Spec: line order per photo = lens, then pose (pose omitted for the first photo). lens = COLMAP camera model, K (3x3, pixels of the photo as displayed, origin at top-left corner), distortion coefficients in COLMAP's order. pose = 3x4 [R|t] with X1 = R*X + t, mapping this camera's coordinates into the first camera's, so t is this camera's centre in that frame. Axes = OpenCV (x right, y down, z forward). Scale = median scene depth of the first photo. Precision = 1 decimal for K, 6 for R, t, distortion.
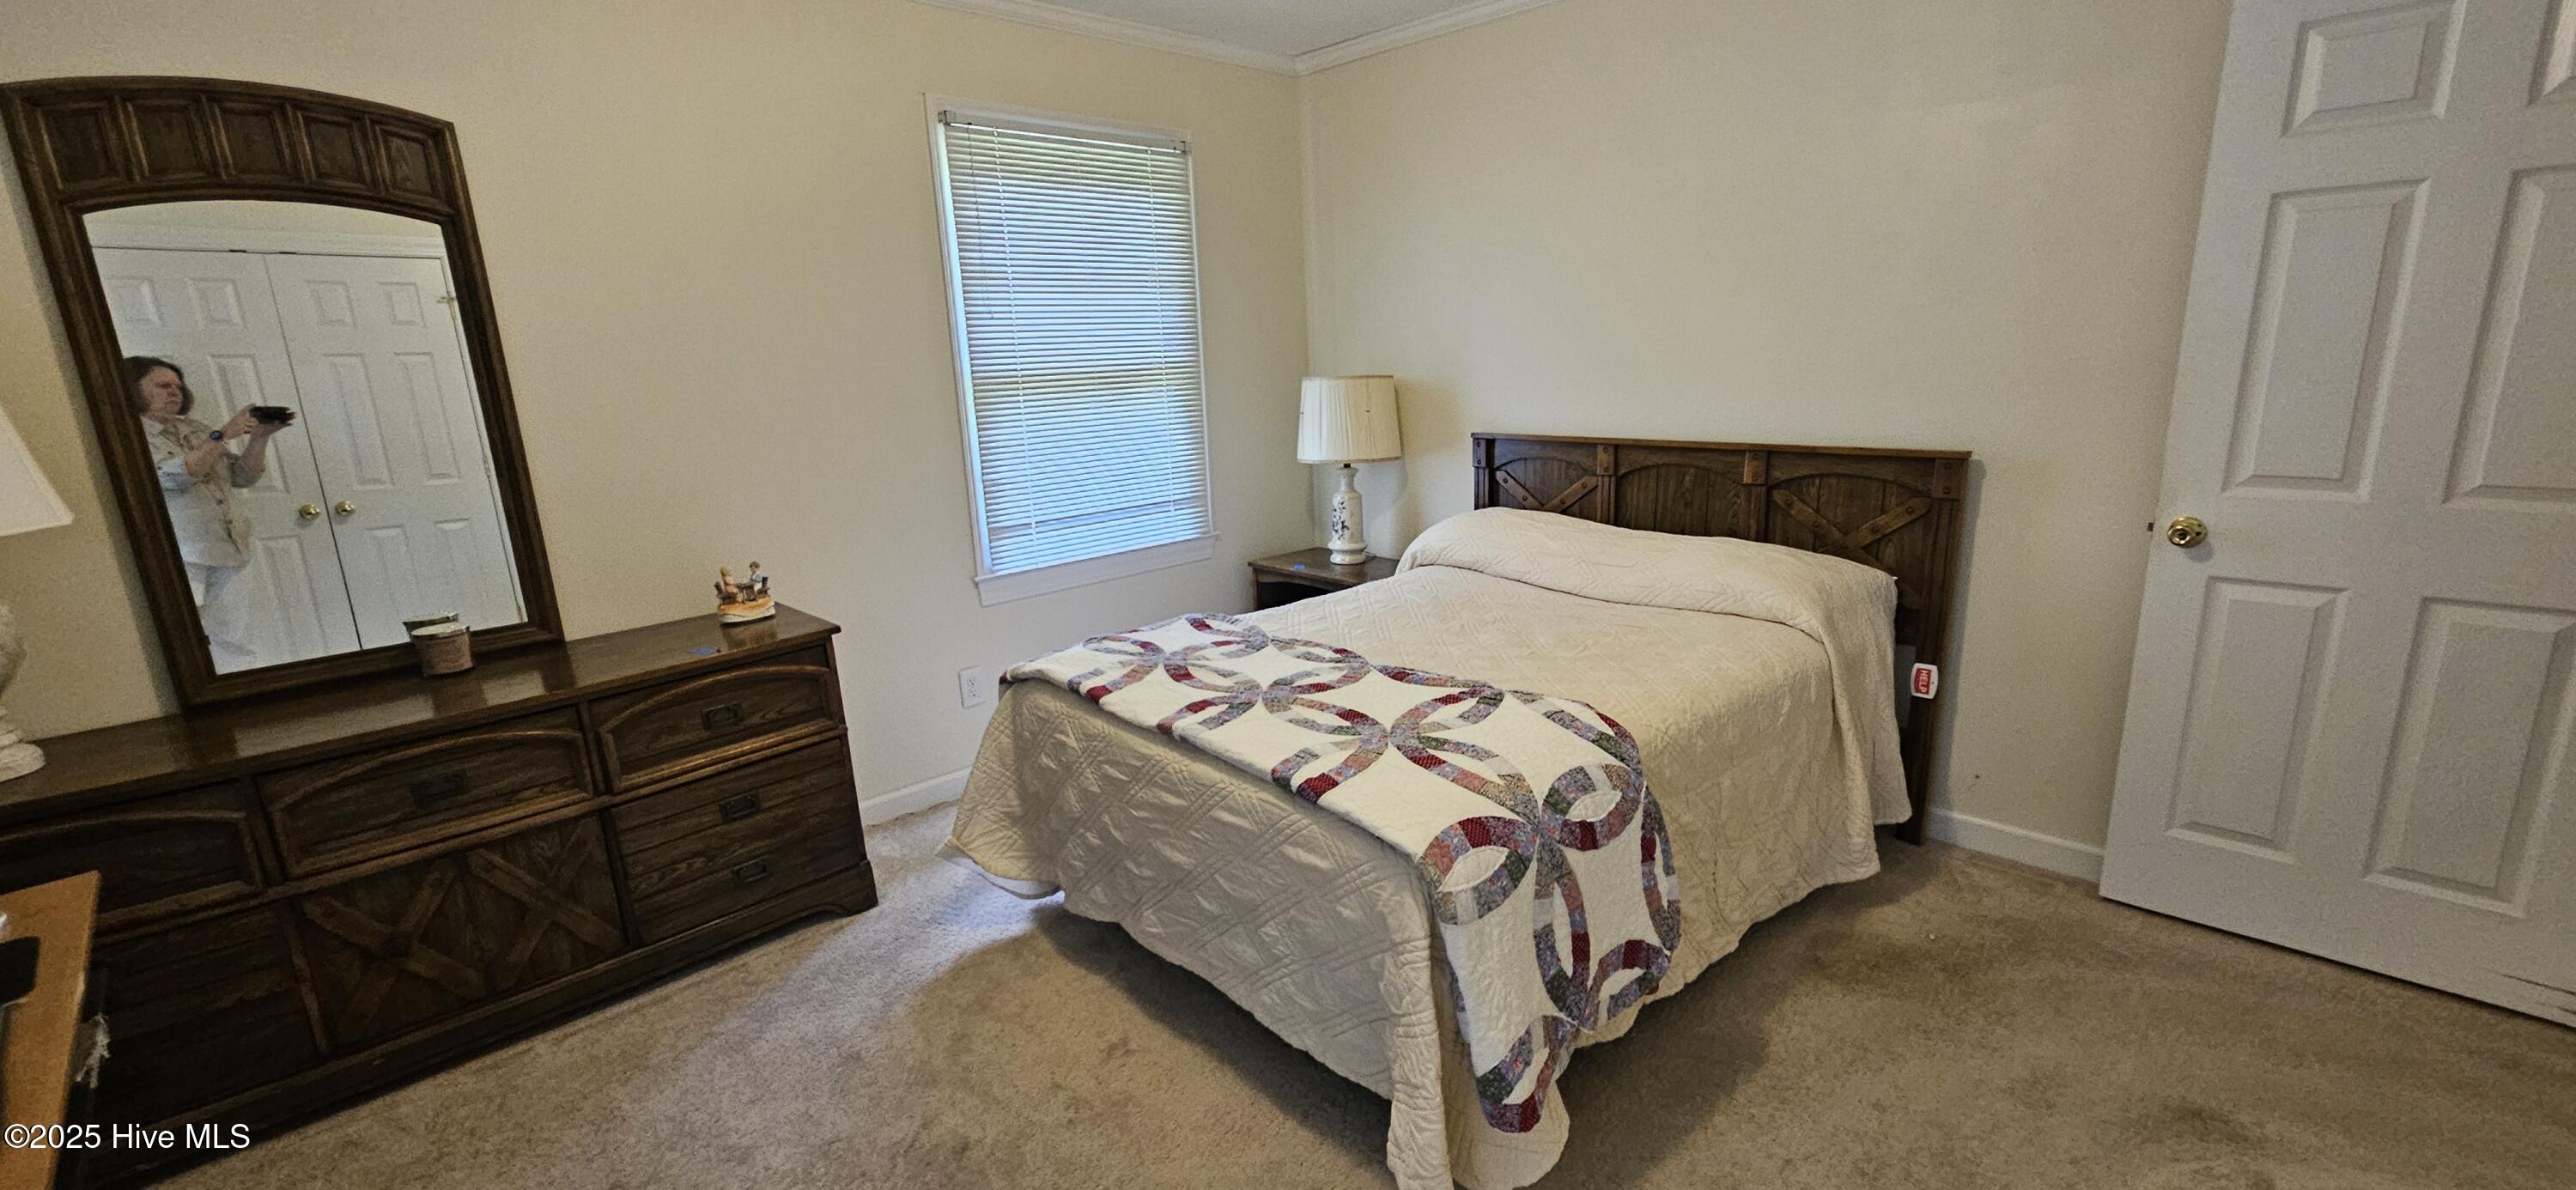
lens RADIAL K [[1041.5, 0, 1283.1], [0, 1041.5, 593.9], [0, 0, 1]] dist [-0.000678, -0.000006]
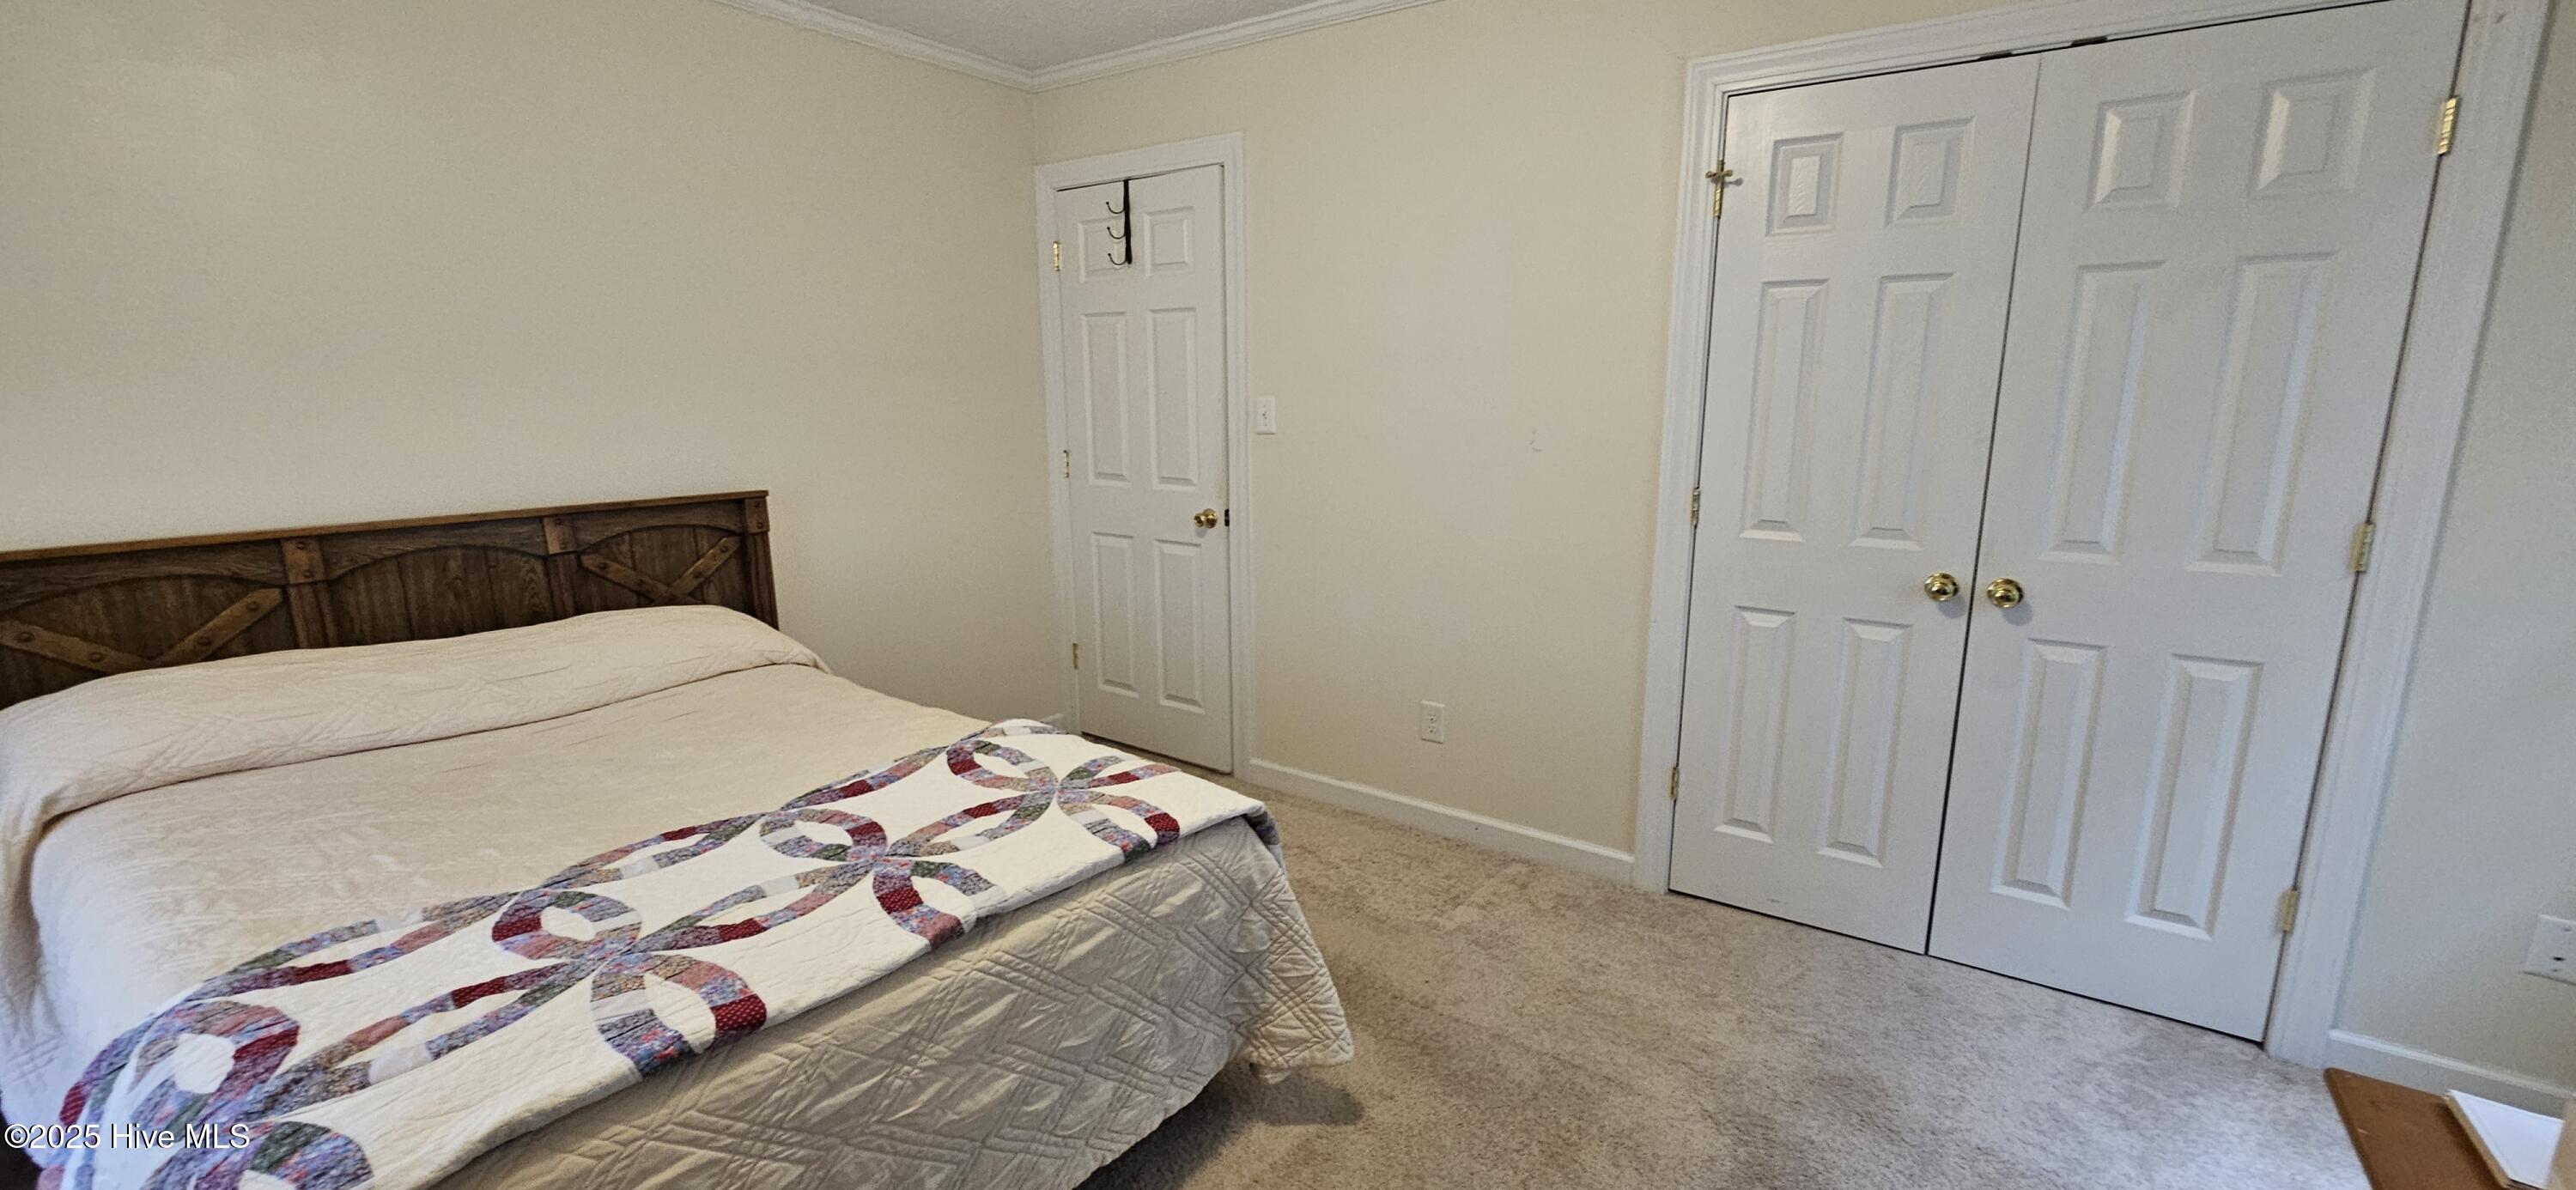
lens RADIAL K [[1041.5, 0, 1282.7], [0, 1041.5, 594.5], [0, 0, 1]] dist [-0.000678, -0.000006]
pose [[-0.171520, -0.161907, 0.971785, -0.700301], [0.227776, 0.953160, 0.199006, -0.149706], [-0.958488, 0.255483, -0.126607, 0.744656]]
